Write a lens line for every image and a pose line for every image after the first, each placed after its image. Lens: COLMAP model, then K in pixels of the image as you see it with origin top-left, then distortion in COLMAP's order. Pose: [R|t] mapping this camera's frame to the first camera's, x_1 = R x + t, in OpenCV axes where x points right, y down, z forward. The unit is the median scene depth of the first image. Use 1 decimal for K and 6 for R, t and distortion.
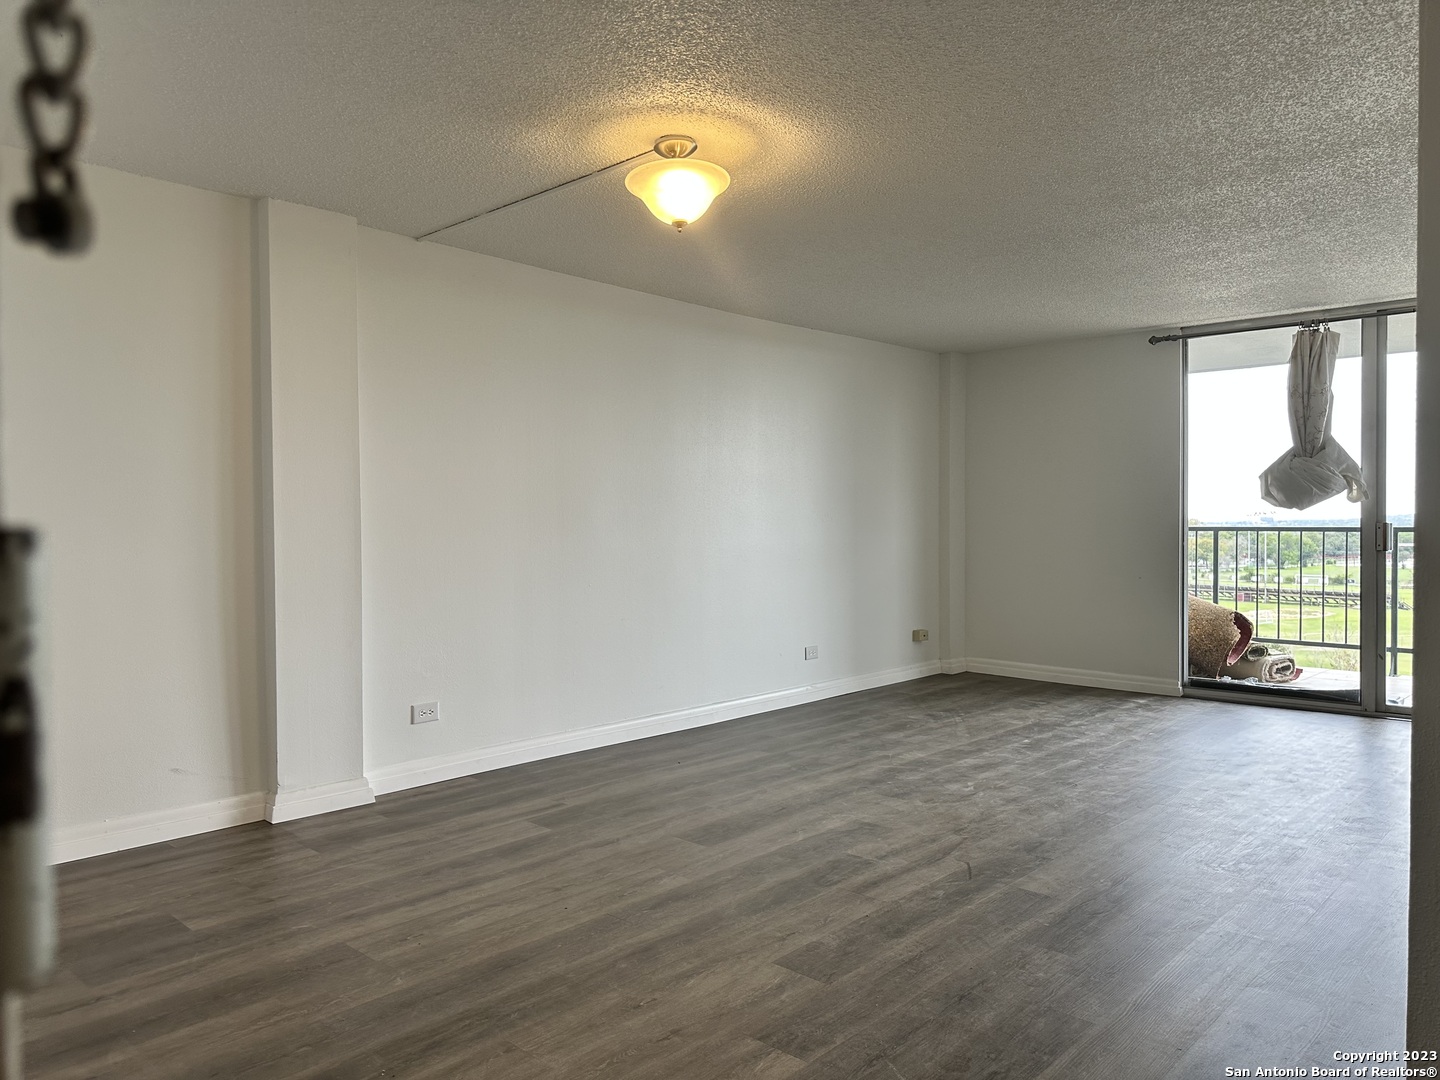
lens RADIAL K [[1017.8, 0, 719.8], [0, 1017.8, 541.6], [0, 0, 1]] dist [0.028412, -0.024472]
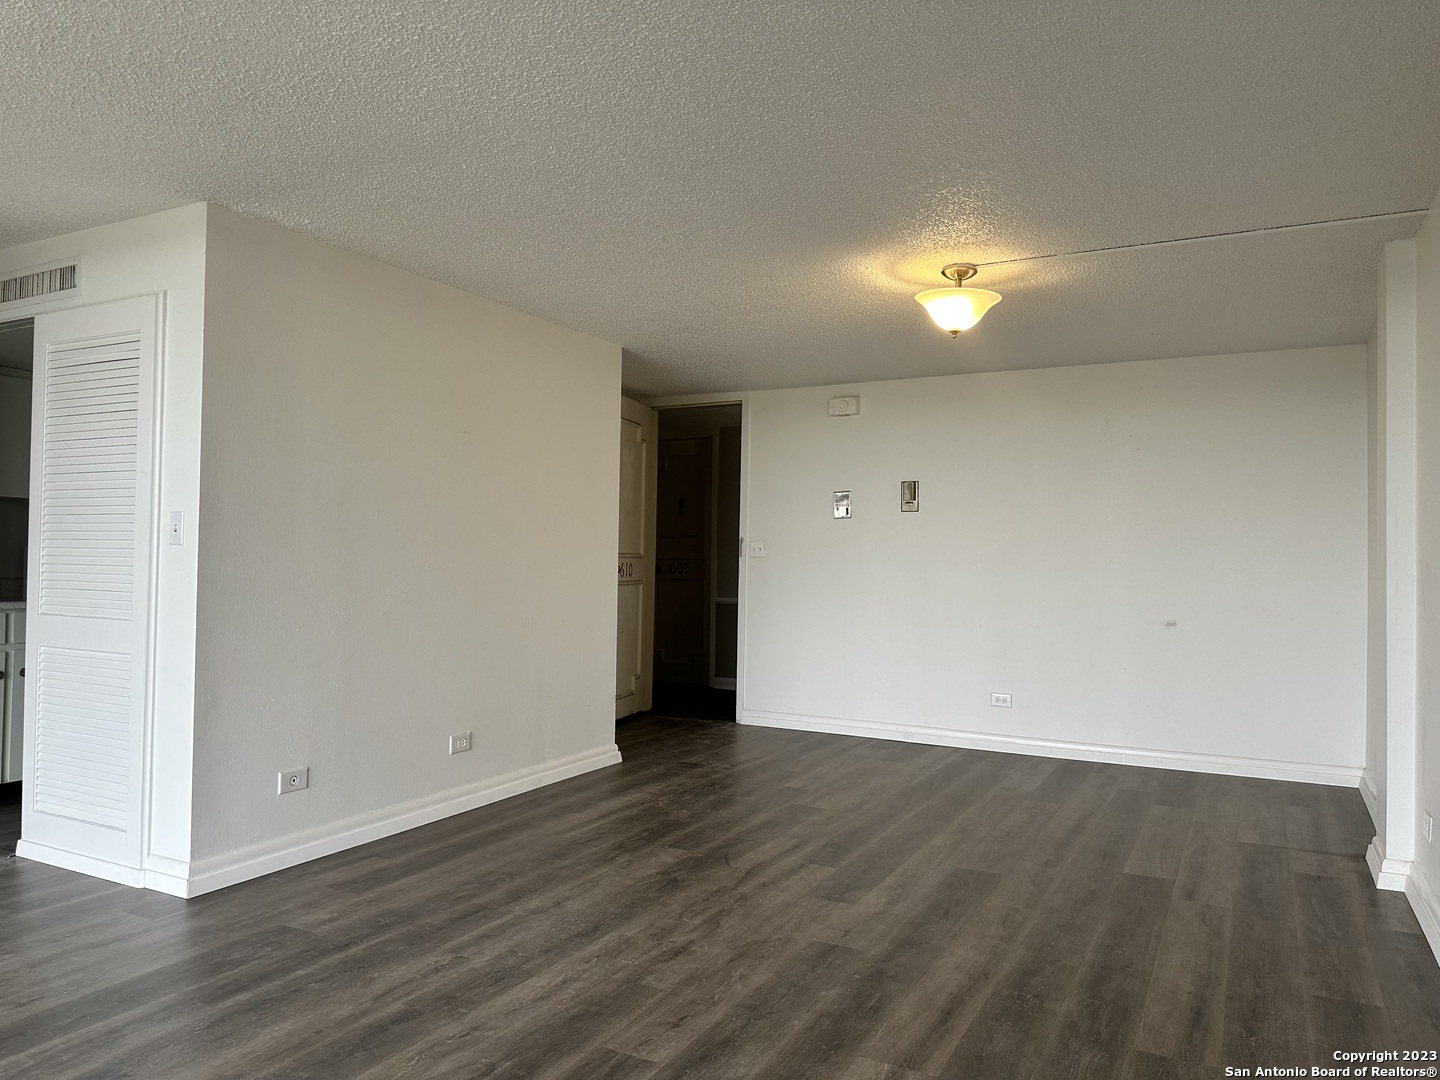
lens RADIAL K [[1017.8, 0, 720.1], [0, 1017.8, 540.1], [0, 0, 1]] dist [0.028412, -0.024472]
pose [[-0.965368, -0.008986, -0.260736, 0.493382], [-0.009580, 0.999954, 0.001008, -0.048048], [0.260715, 0.003471, -0.965410, 1.871508]]
